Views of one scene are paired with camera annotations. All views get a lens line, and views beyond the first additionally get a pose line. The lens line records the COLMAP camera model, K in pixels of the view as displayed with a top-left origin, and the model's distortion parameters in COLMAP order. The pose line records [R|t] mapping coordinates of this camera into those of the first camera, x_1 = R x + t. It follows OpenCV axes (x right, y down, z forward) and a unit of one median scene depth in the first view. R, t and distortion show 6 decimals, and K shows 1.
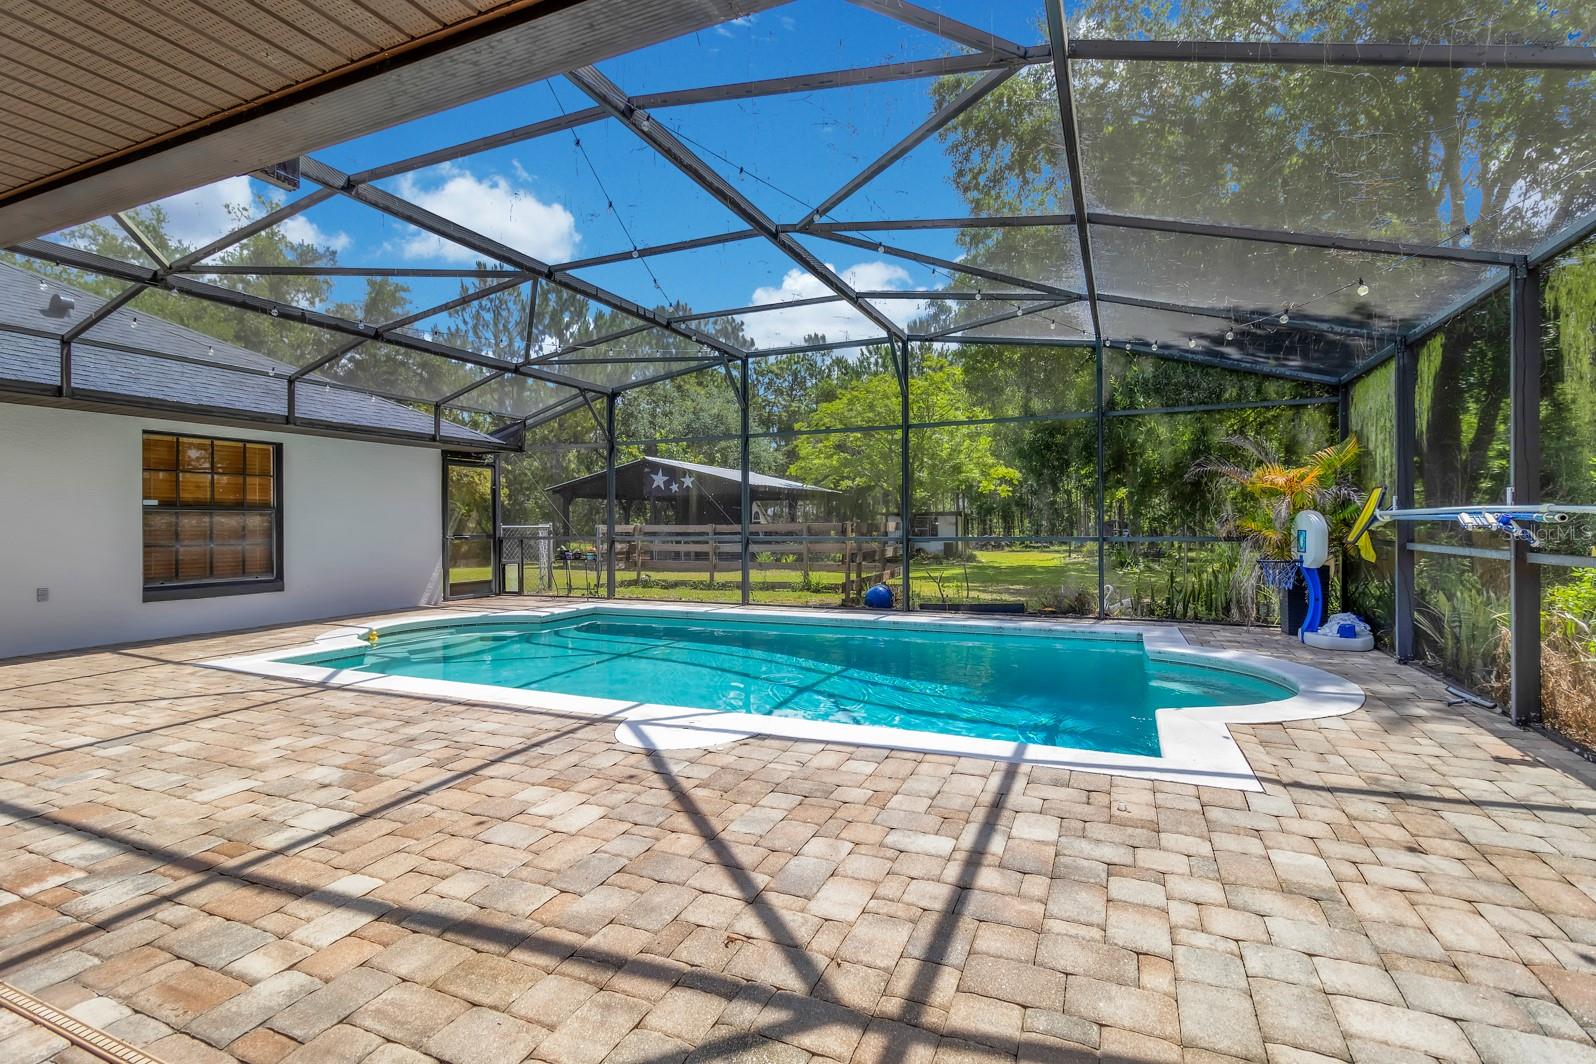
lens RADIAL K [[743.2, 0, 807.5], [0, 743.2, 529.8], [0, 0, 1]] dist [0.001115, 0.000166]
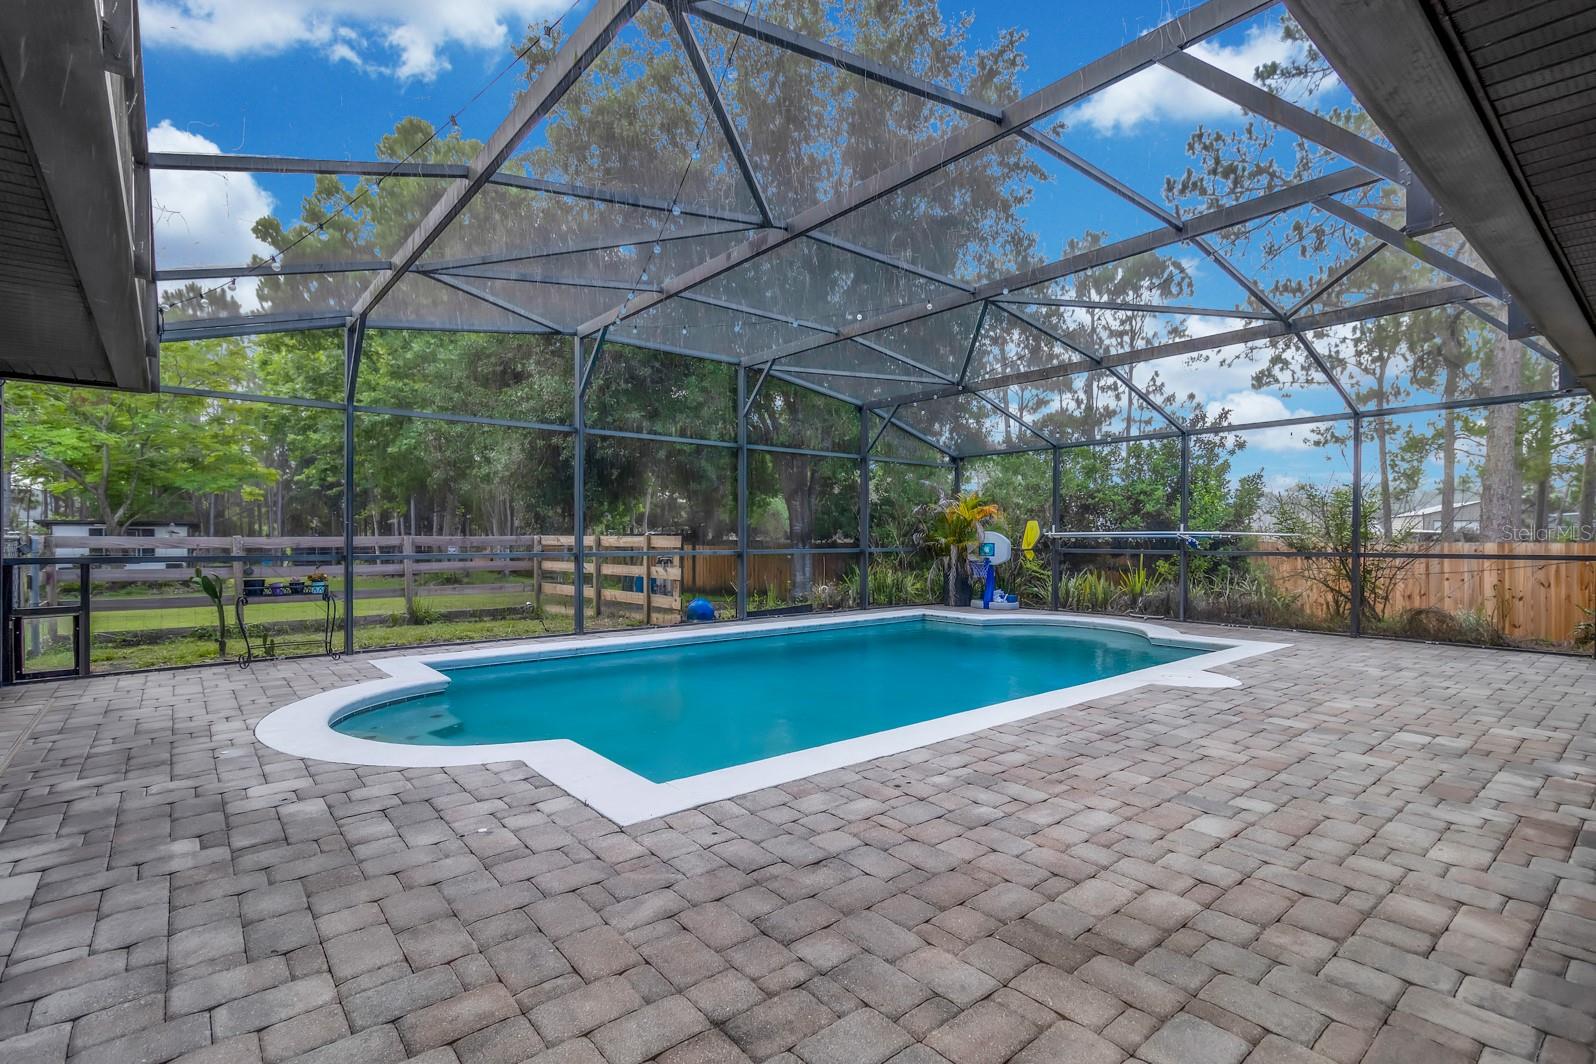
lens RADIAL K [[743.2, 0, 807.5], [0, 743.2, 529.8], [0, 0, 1]] dist [0.001115, 0.000166]
pose [[0.449764, 0.015792, 0.893008, -0.536070], [0.006591, 0.999758, -0.020999, 0.017544], [-0.893123, 0.015330, 0.449551, 0.446188]]
